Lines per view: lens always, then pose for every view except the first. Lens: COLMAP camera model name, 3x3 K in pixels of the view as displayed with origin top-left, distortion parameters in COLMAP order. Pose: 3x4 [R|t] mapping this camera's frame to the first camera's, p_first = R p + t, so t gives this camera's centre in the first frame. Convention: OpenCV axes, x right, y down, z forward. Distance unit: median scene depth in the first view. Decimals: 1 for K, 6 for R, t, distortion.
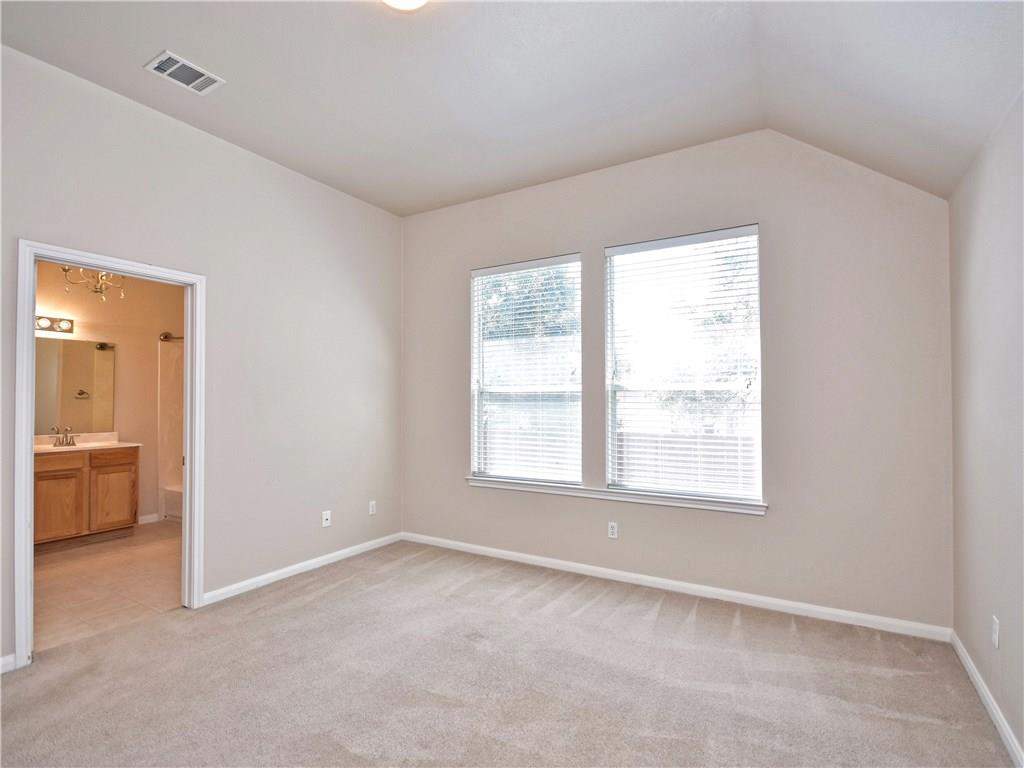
lens RADIAL K [[503.6, 0, 510.3], [0, 503.6, 374.2], [0, 0, 1]] dist [-0.006592, 0.000063]
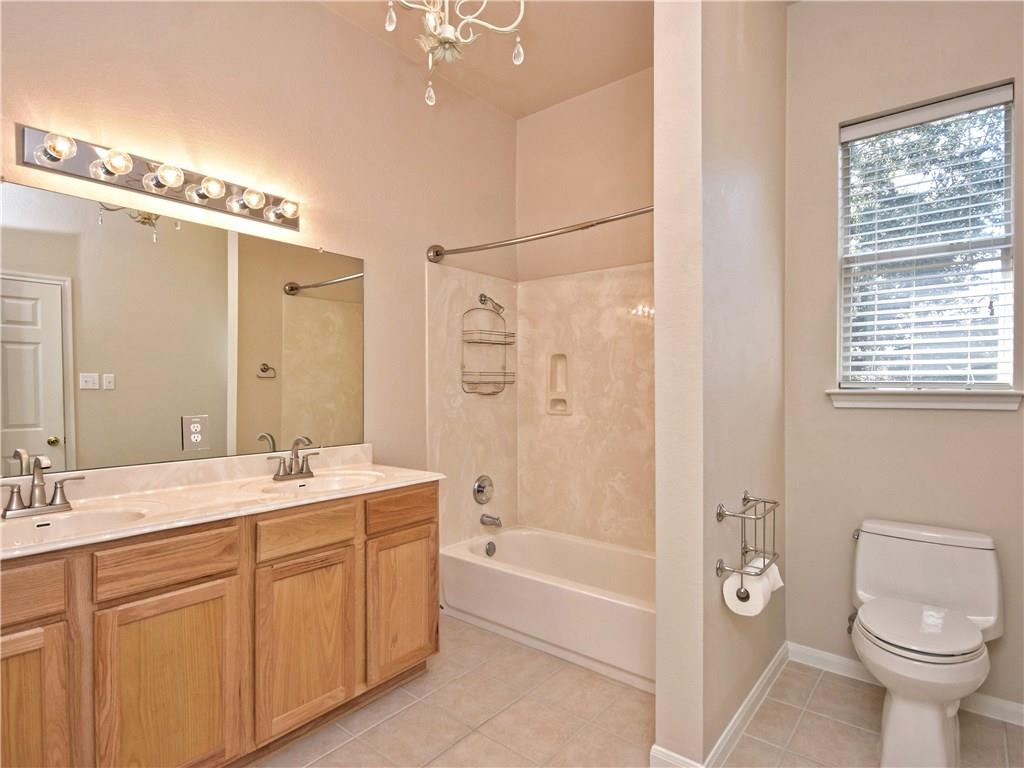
lens RADIAL K [[517.8, 0, 509.2], [0, 517.8, 387.2], [0, 0, 1]] dist [-0.004894, 0.001199]
pose [[0.992426, 0.012407, -0.122215, -0.381325], [-0.007825, 0.999251, 0.037898, 0.025905], [0.122594, -0.036654, 0.991780, 0.337359]]
